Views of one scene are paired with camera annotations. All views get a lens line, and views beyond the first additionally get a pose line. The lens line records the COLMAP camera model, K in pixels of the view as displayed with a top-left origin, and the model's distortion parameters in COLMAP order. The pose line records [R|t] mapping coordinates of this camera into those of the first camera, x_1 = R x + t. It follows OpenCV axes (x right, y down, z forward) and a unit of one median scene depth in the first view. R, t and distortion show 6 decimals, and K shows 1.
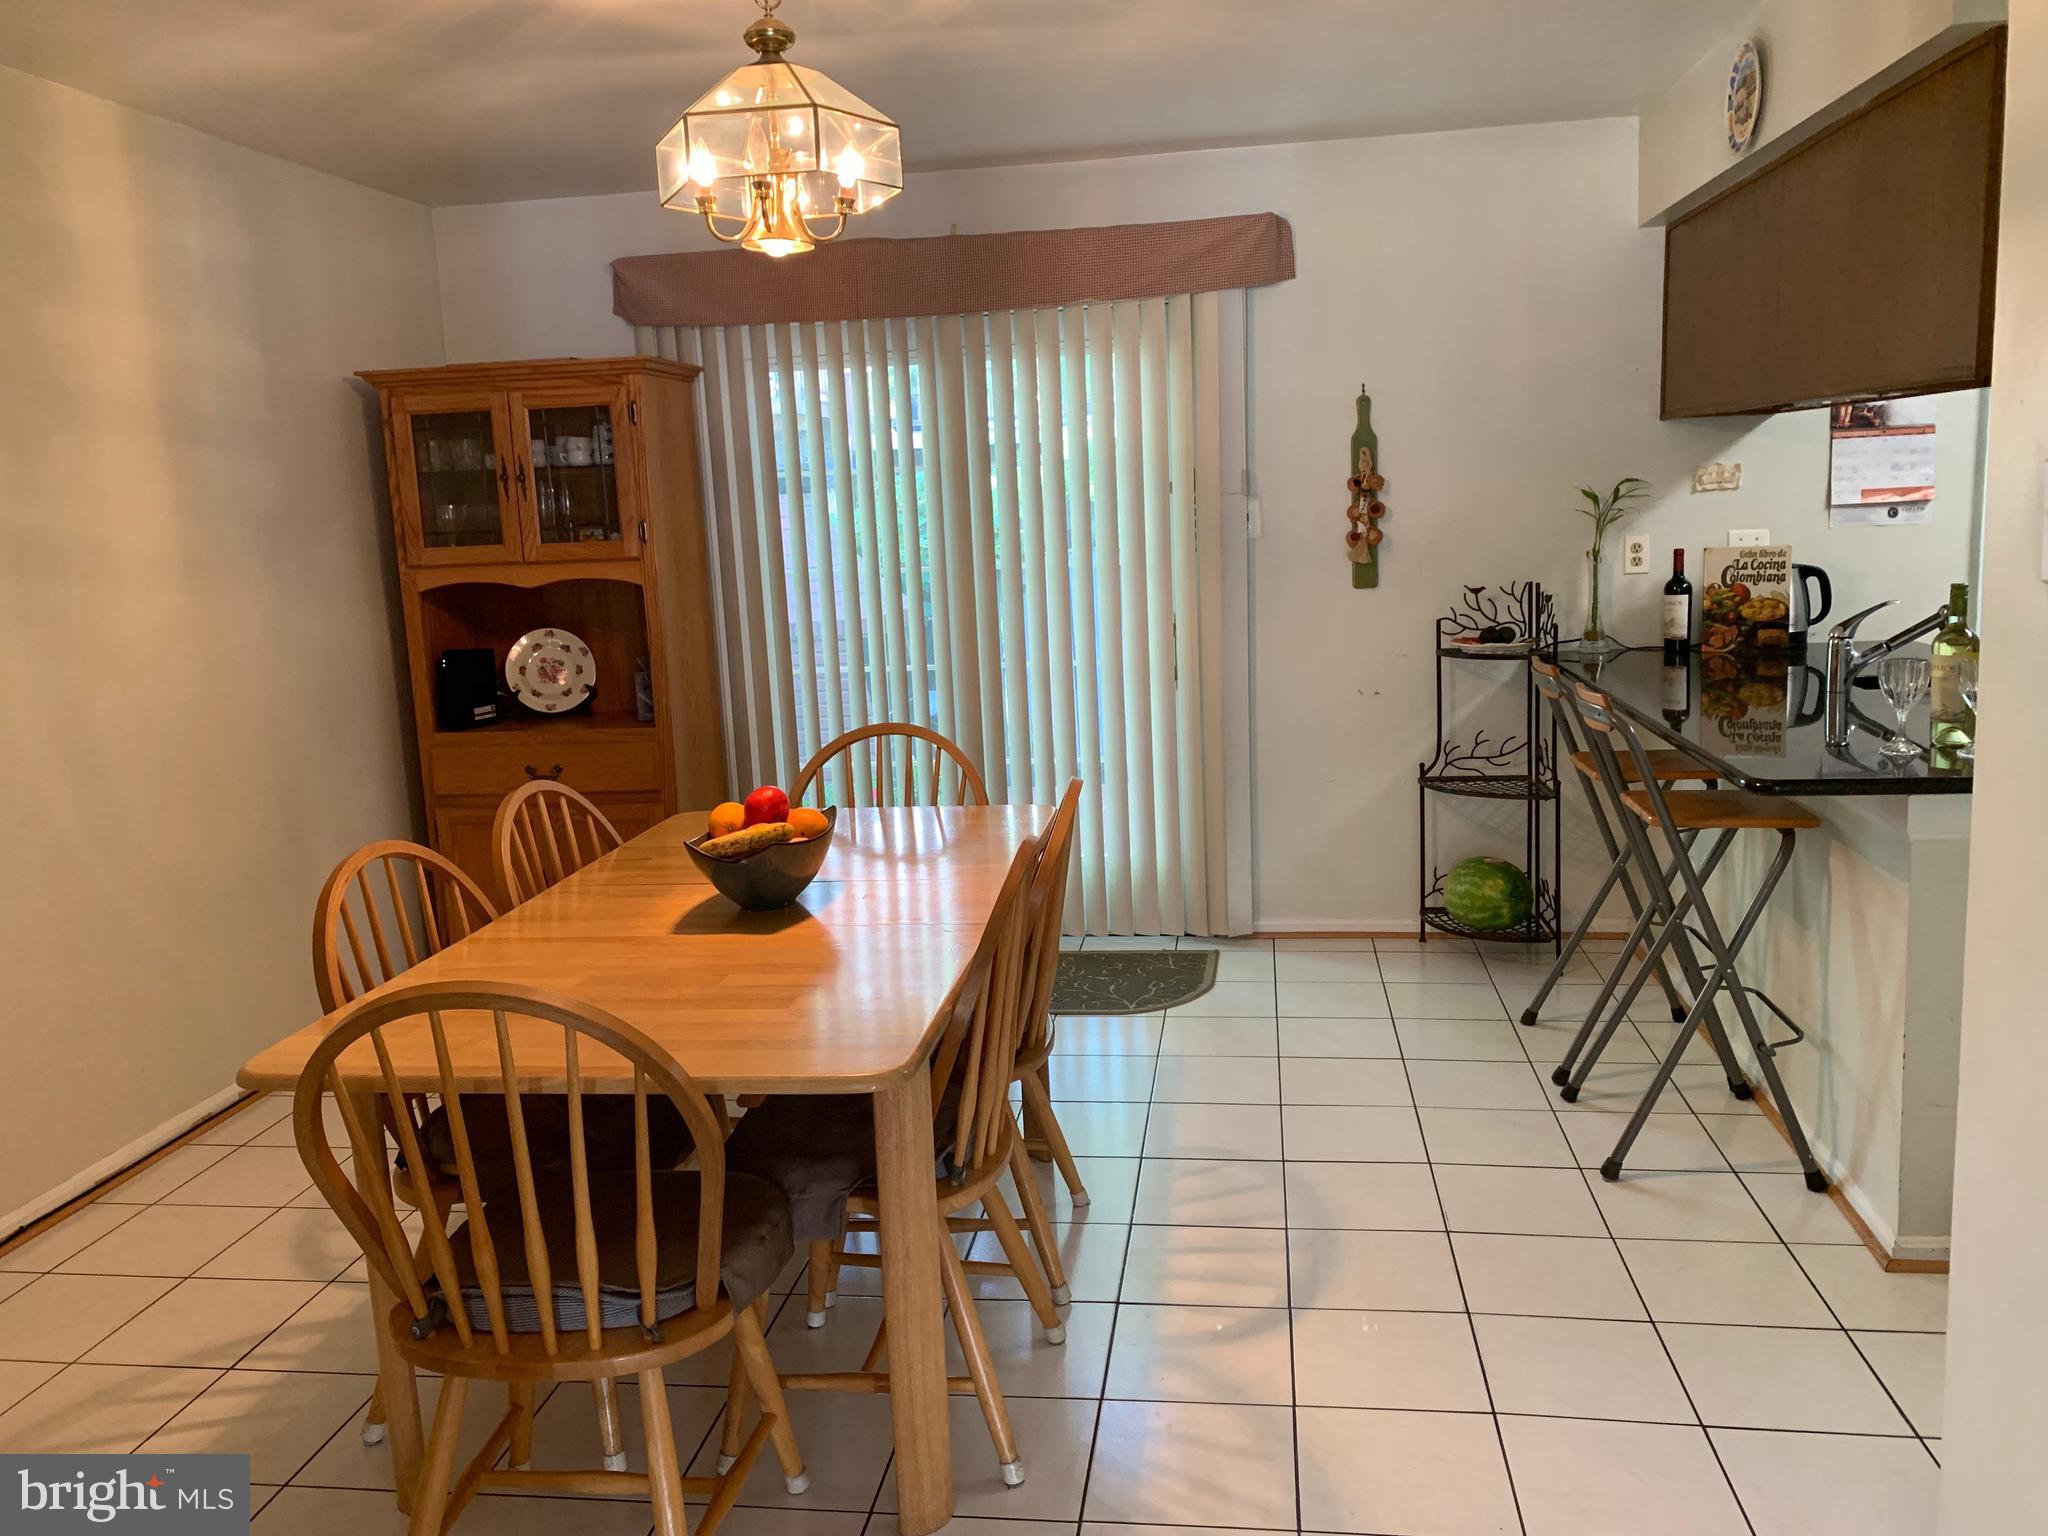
lens RADIAL K [[1563.9, 0, 1026.1], [0, 1563.9, 775.9], [0, 0, 1]] dist [0.011849, -0.005668]
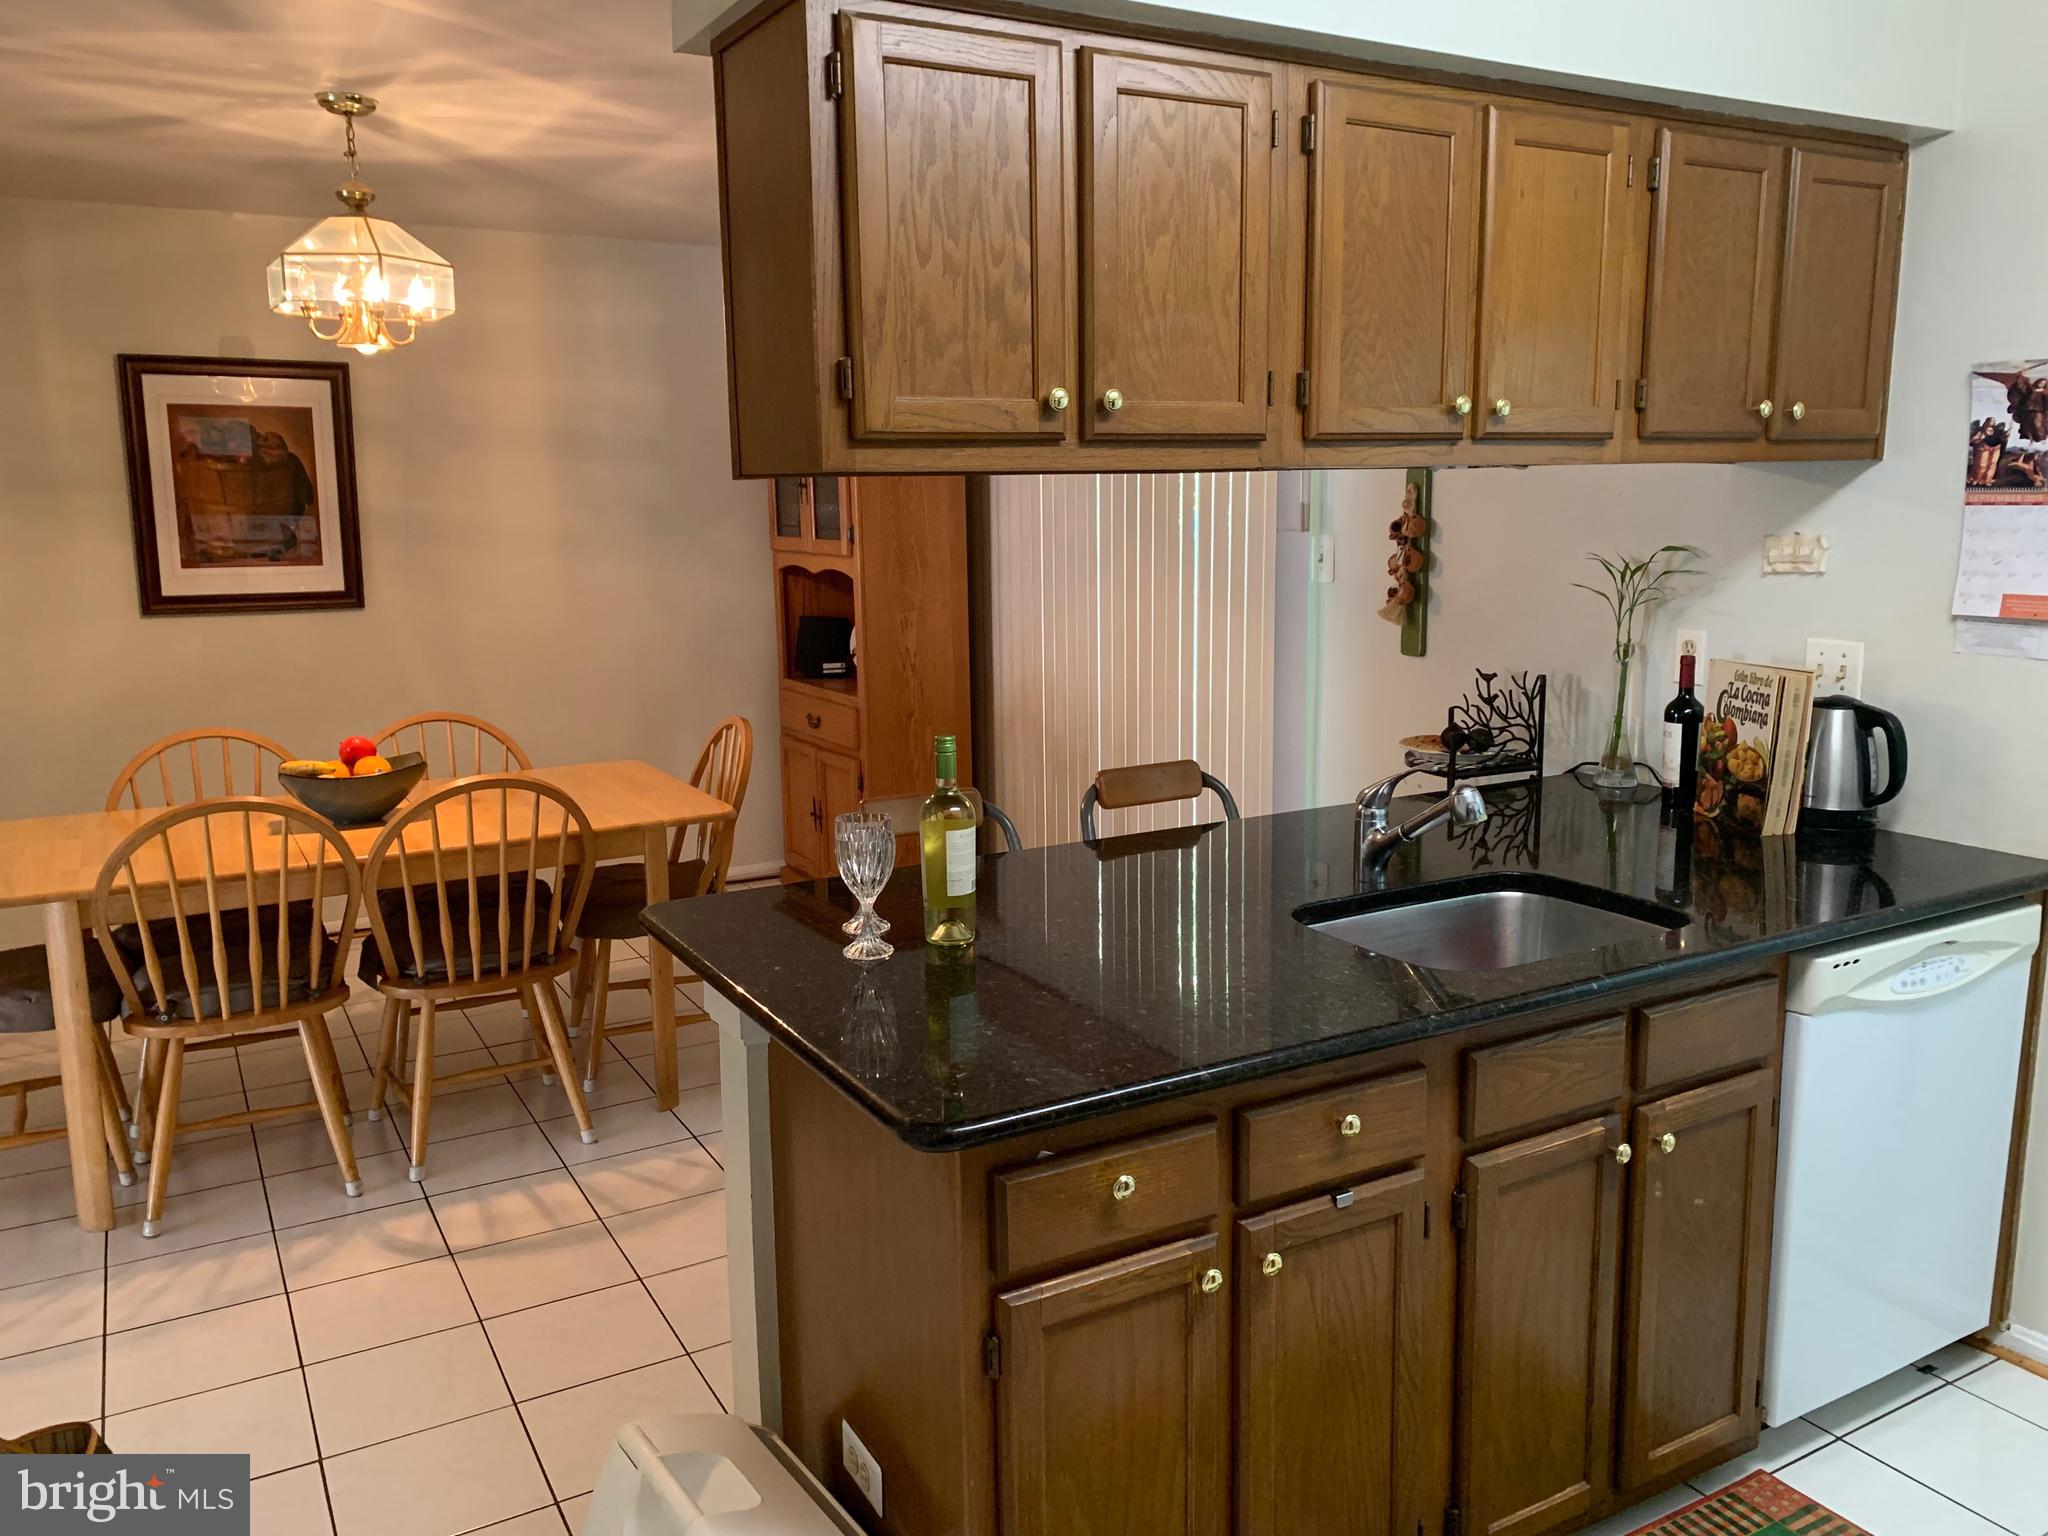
lens RADIAL K [[1563.9, 0, 1022.9], [0, 1563.9, 753.3], [0, 0, 1]] dist [0.011849, -0.005668]
pose [[0.612428, 0.171808, -0.771630, 0.771888], [-0.158248, 0.982985, 0.093268, -0.121388], [0.774525, 0.064989, 0.629196, 0.356858]]
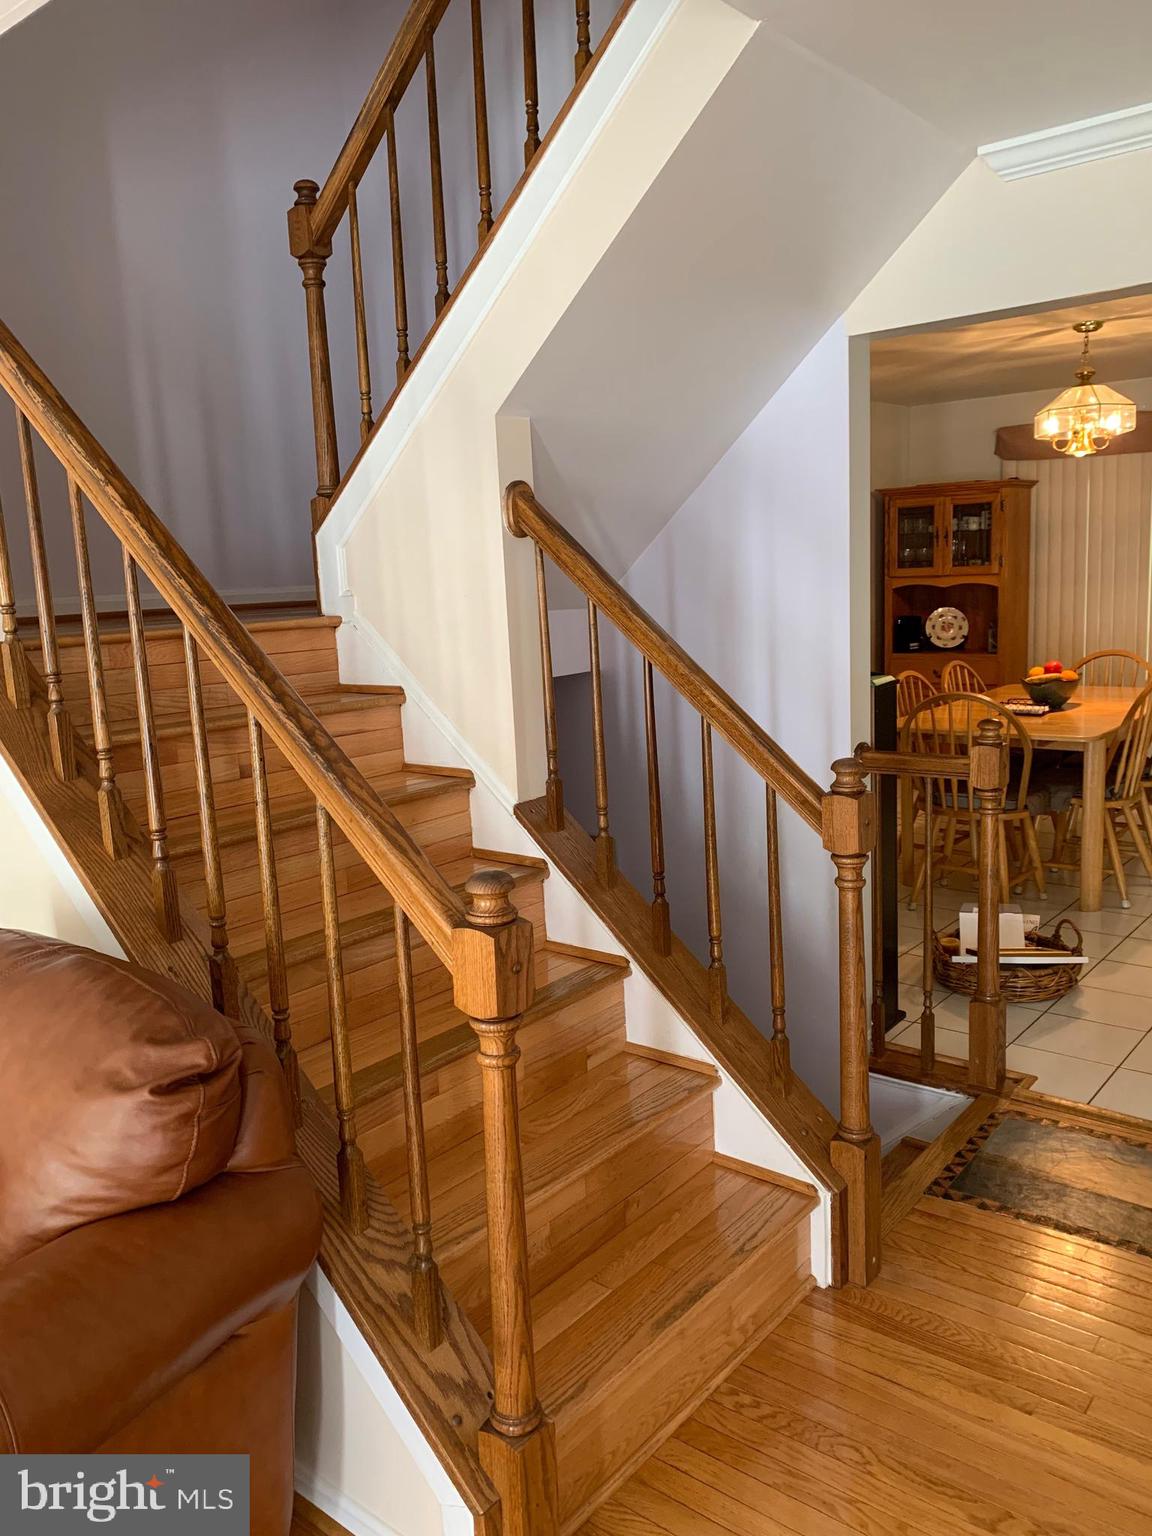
lens RADIAL K [[1172.9, 0, 584.2], [0, 1172.9, 771.4], [0, 0, 1]] dist [0.011849, -0.005668]
pose [[0.857201, 0.094525, -0.506233, 0.103242], [-0.083220, 0.995516, 0.044970, 0.102440], [0.508214, 0.003580, 0.861223, -0.653717]]
